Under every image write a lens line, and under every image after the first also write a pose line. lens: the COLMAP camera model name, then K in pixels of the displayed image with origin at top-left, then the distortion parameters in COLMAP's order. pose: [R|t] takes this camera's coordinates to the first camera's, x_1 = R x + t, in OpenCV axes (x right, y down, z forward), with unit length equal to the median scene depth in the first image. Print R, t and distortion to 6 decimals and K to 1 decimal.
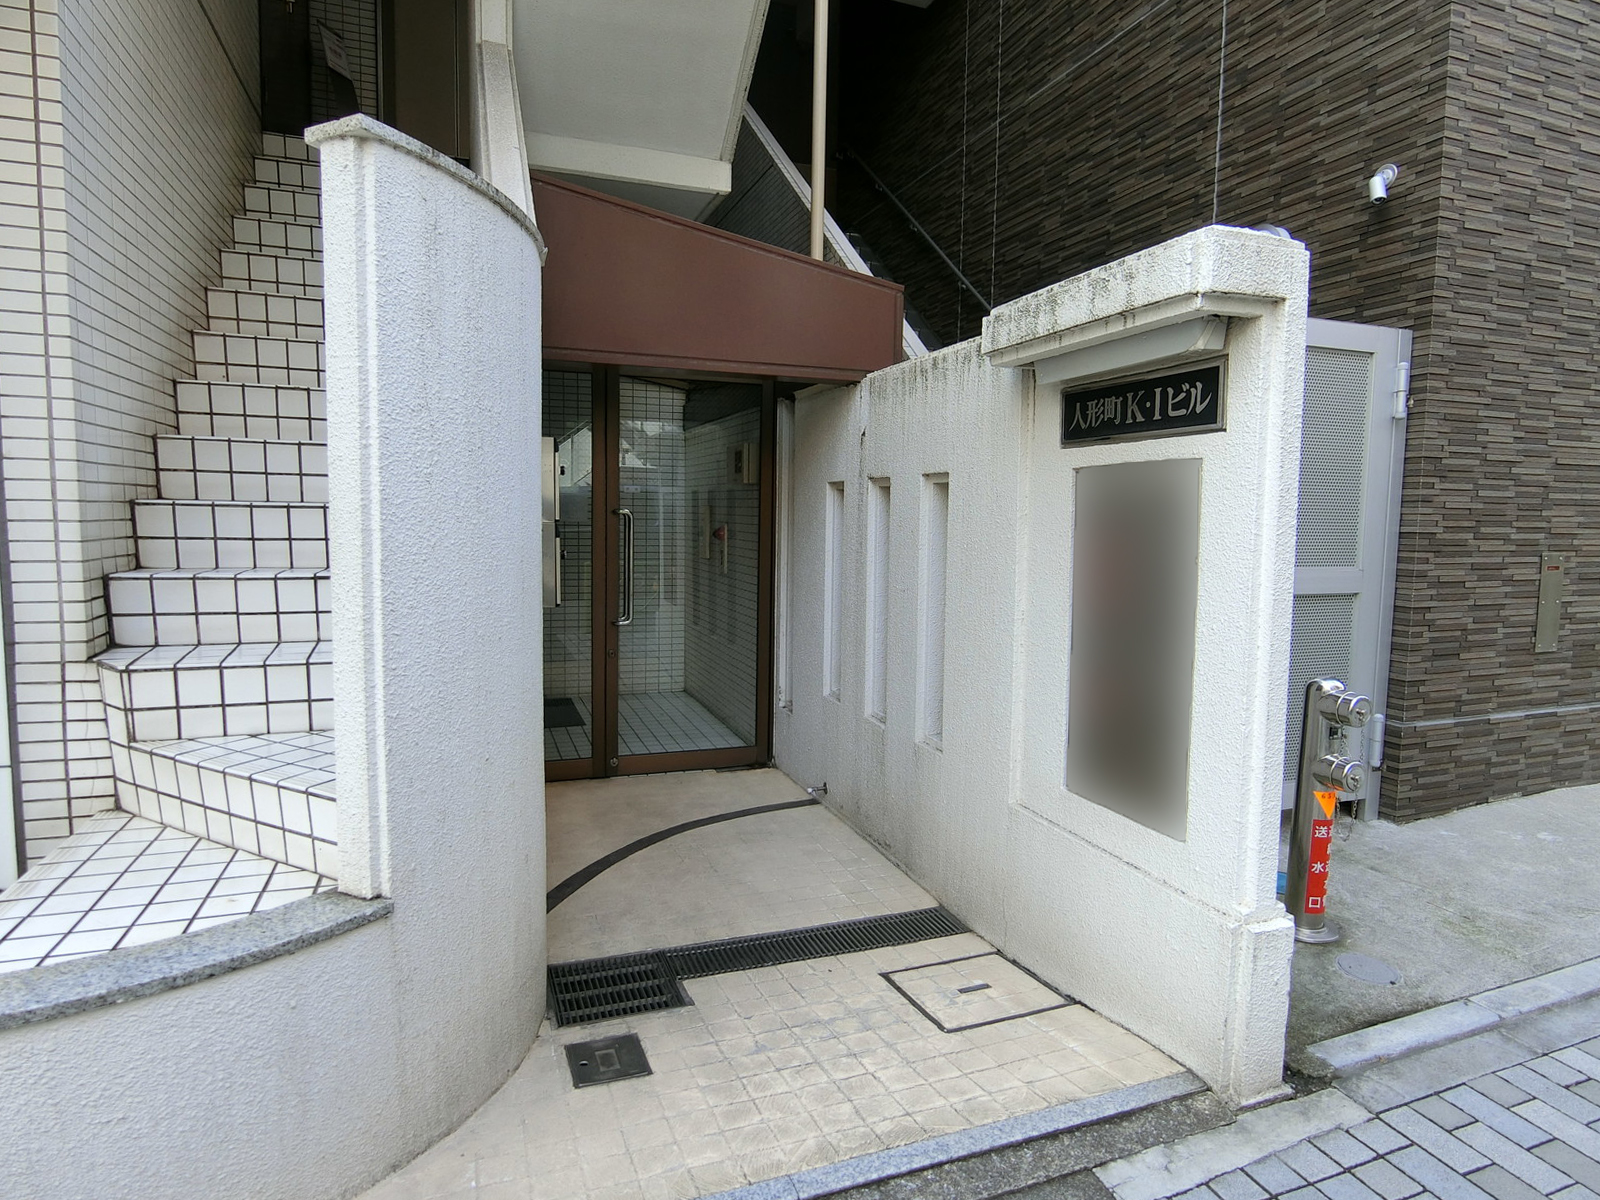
lens RADIAL K [[895.1, 0, 800.0], [0, 895.1, 600.0], [0, 0, 1]] dist [0.000582, 0.000097]
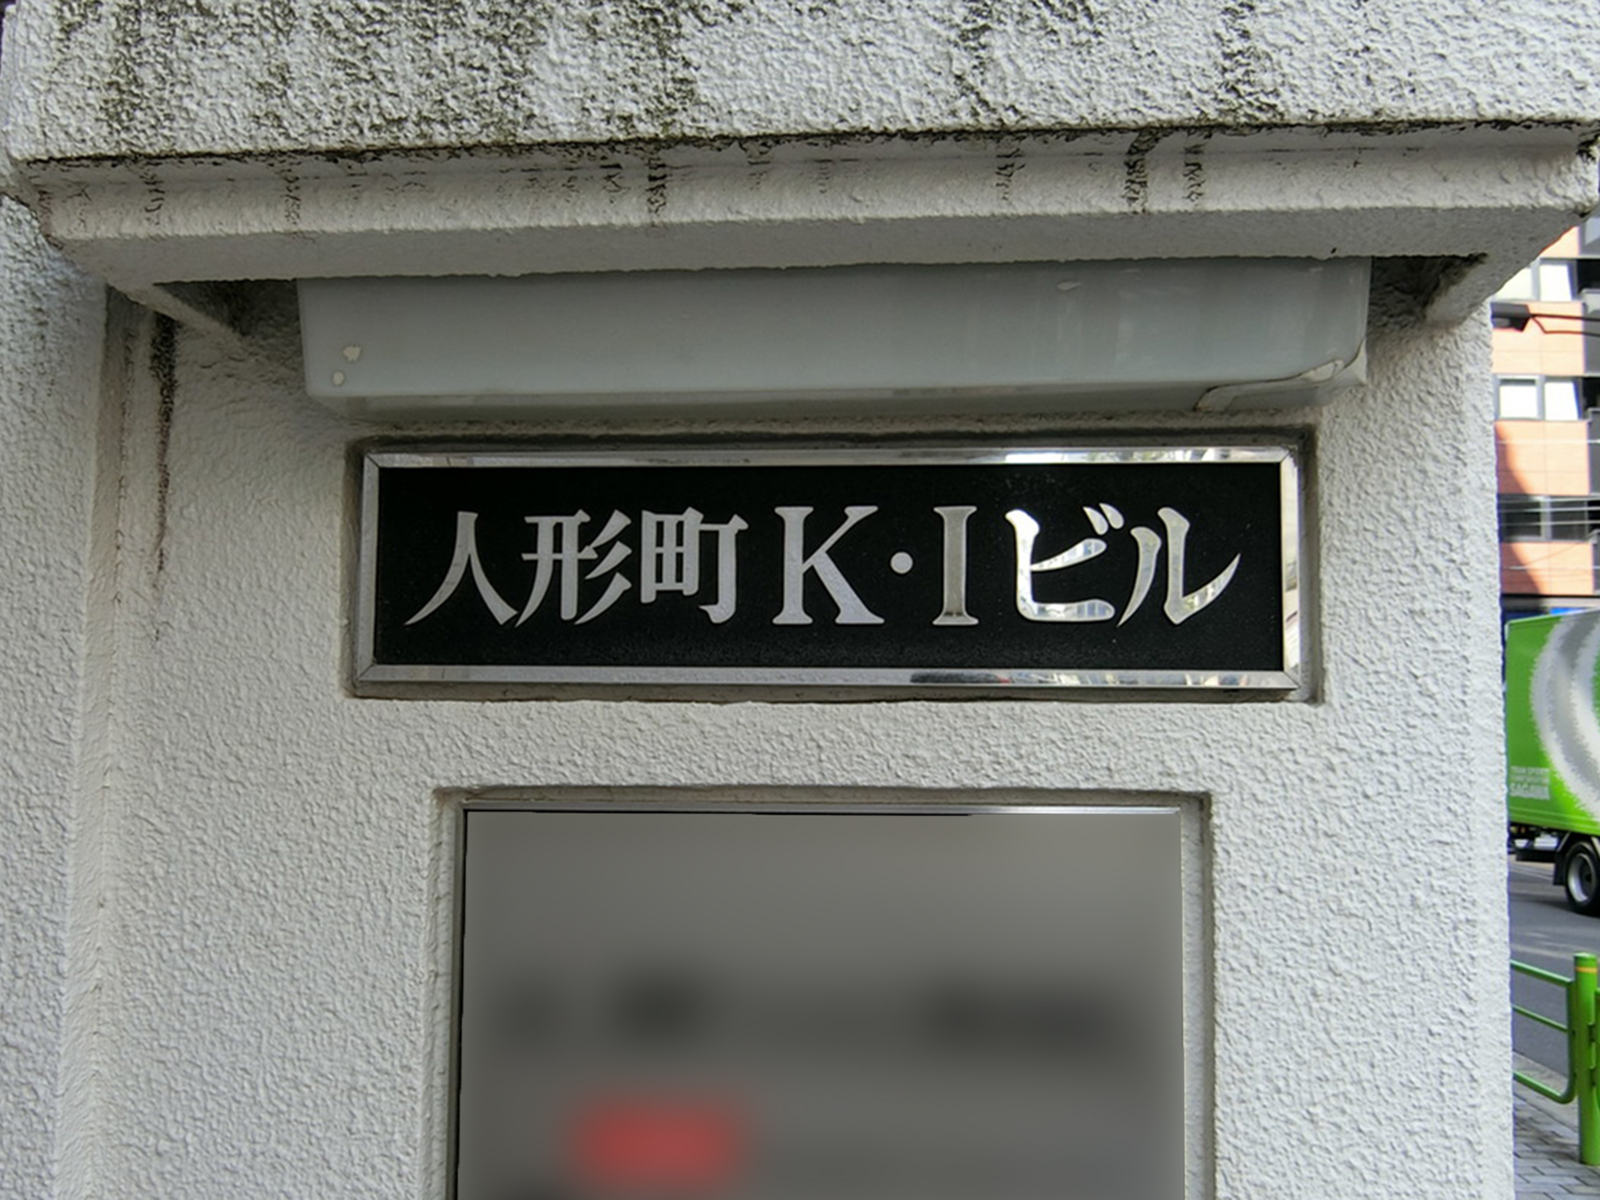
lens RADIAL K [[1265.4, 0, 800.0], [0, 1265.4, 600.0], [0, 0, 1]] dist [-0.006886, -0.004657]
pose [[0.419786, 0.110507, 0.900871, 0.057744], [0.080641, 0.984094, -0.158292, -0.152714], [-0.904034, 0.139096, 0.404197, 0.874804]]
